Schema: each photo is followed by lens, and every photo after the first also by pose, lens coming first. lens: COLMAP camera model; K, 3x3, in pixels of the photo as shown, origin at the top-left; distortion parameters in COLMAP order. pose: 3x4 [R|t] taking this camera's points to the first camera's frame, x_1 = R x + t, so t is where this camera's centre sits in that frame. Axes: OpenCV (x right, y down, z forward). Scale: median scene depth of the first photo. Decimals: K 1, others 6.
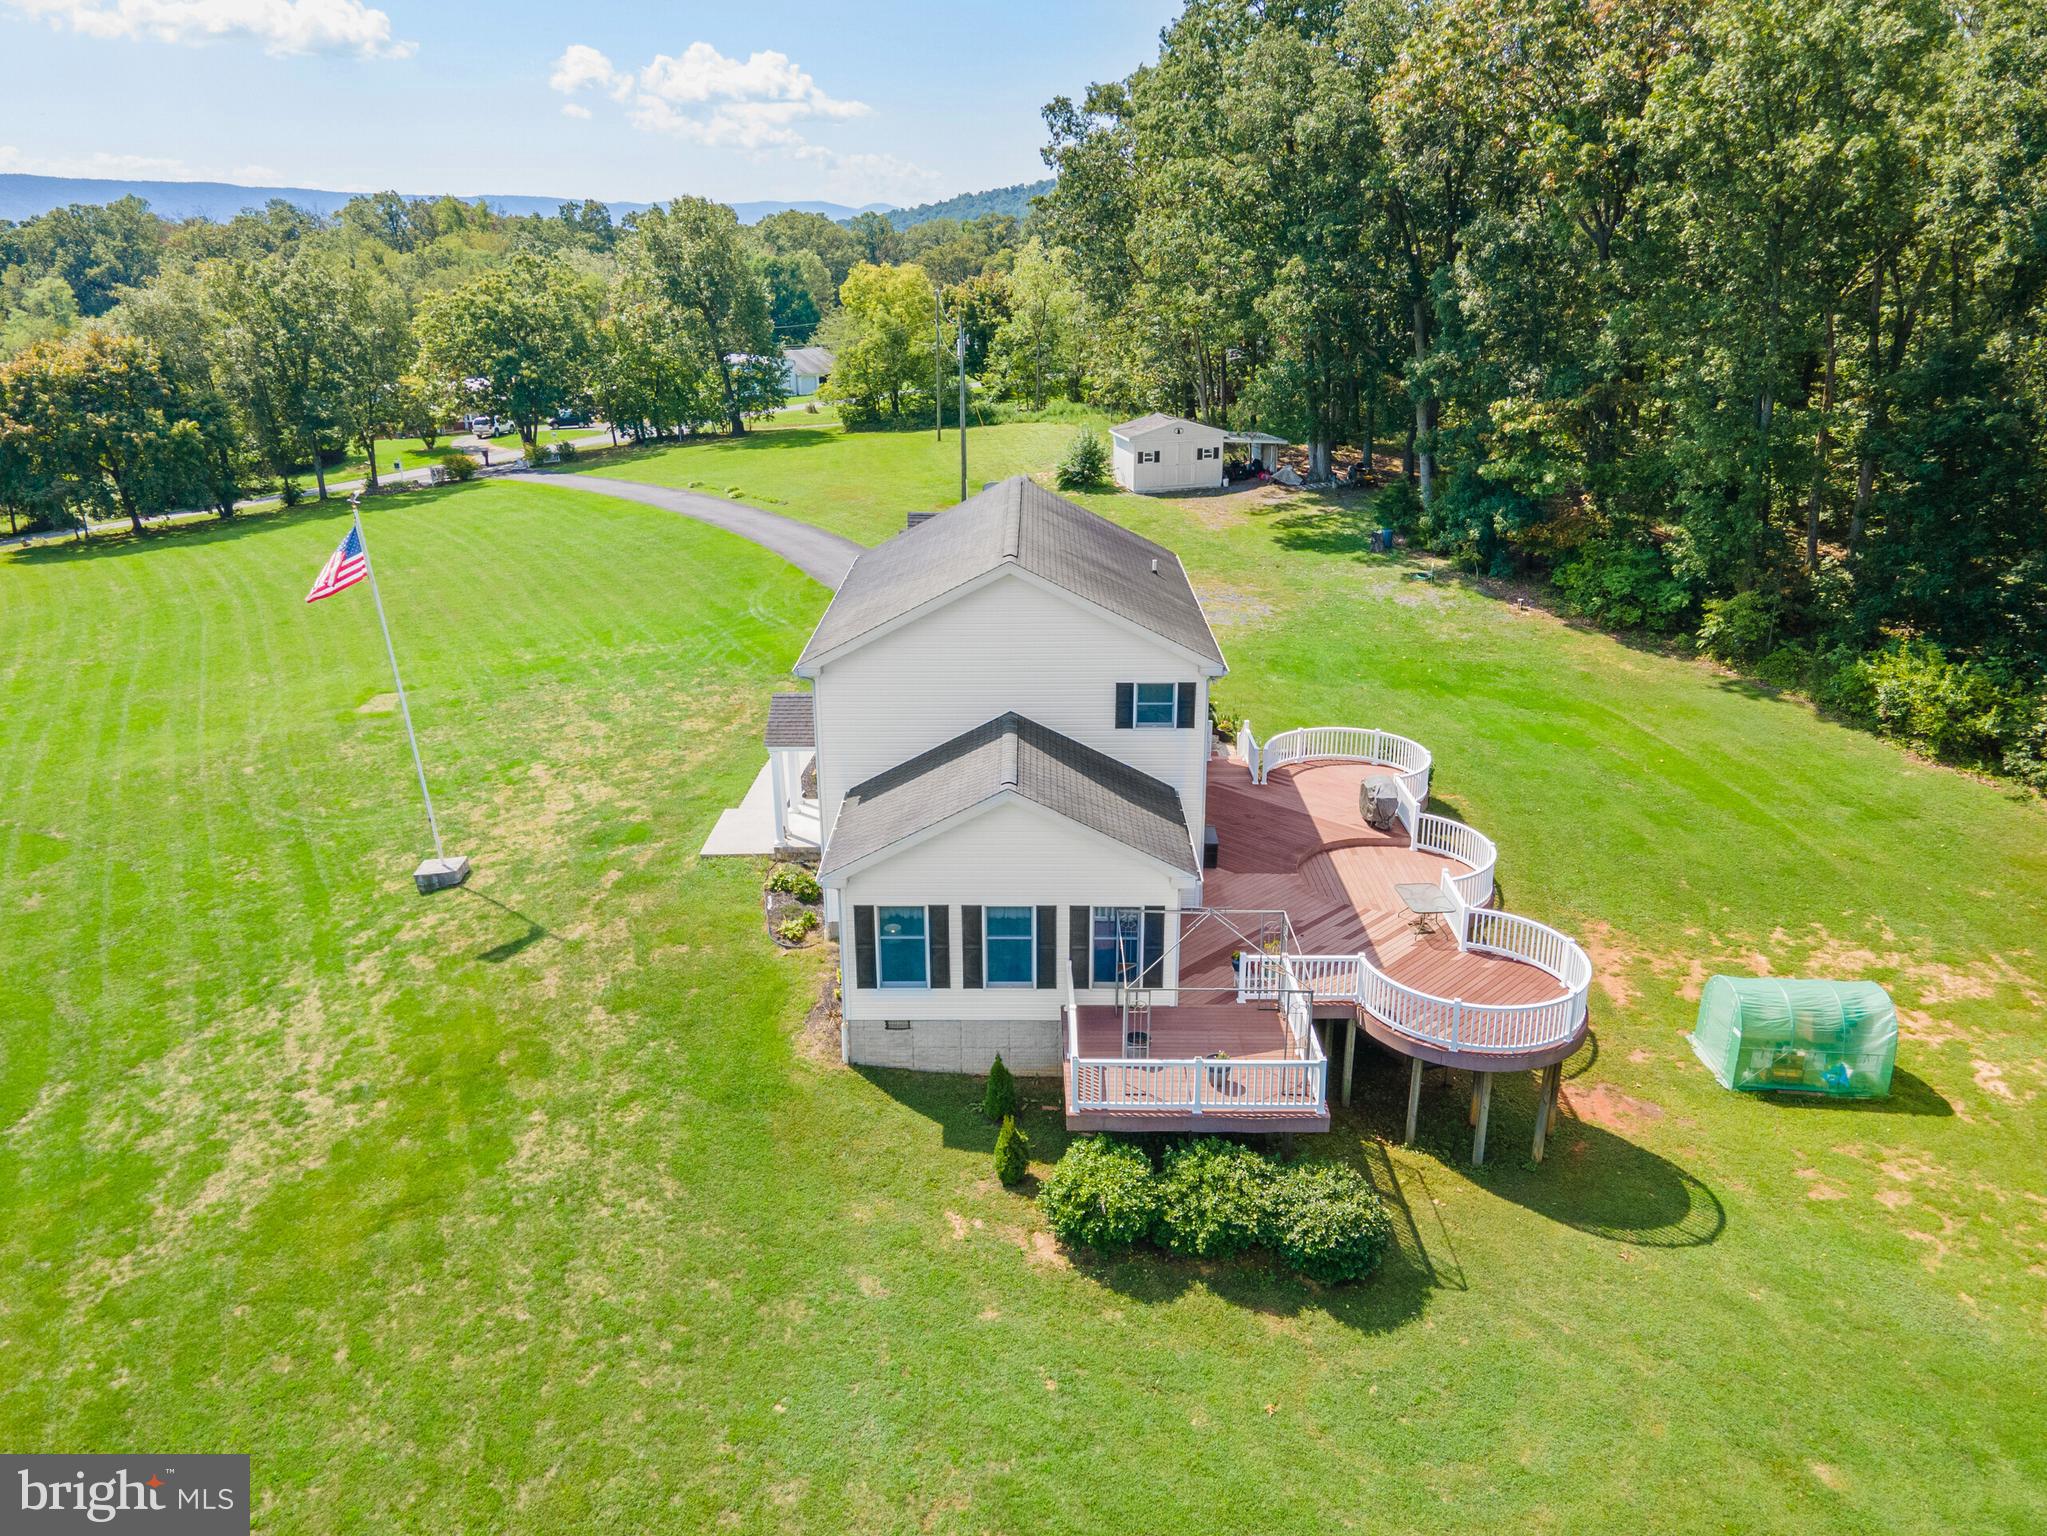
lens RADIAL K [[1506.8, 0, 1051.6], [0, 1506.8, 812.2], [0, 0, 1]] dist [0.046249, -0.001131]
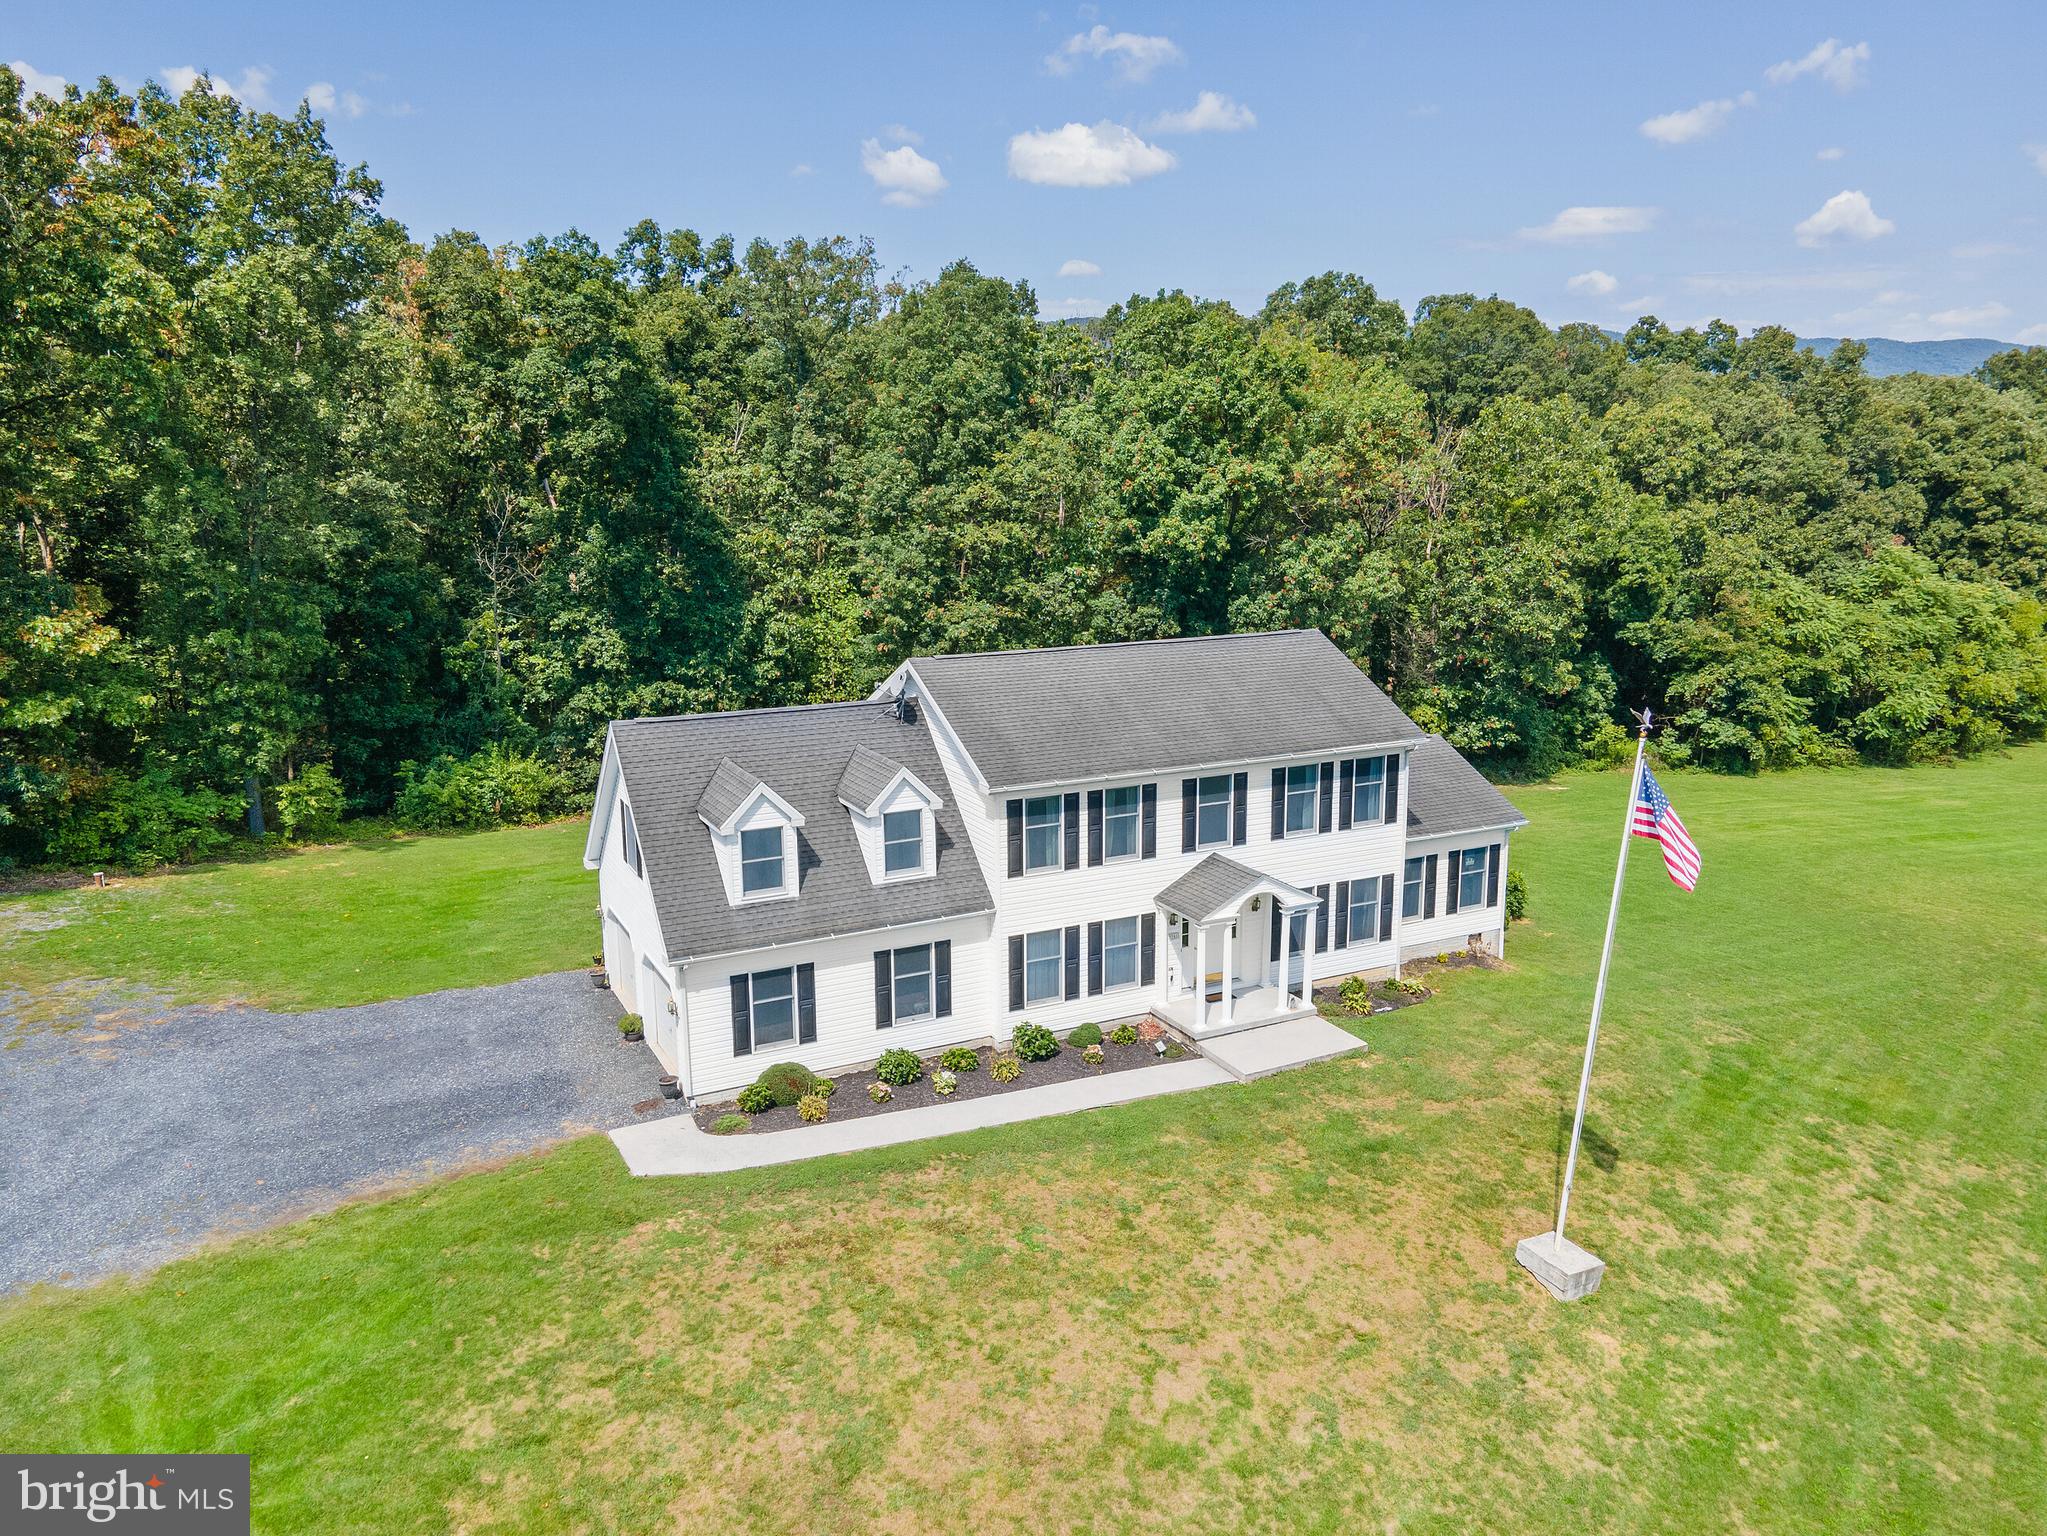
lens RADIAL K [[1441.3, 0, 1023.5], [0, 1441.3, 768.0], [0, 0, 1]] dist [0.047099, -0.001514]
pose [[-0.443156, -0.184201, 0.877315, -0.753456], [0.326811, 0.878111, 0.349450, -0.420273], [-0.834750, 0.441577, -0.328942, 1.198955]]
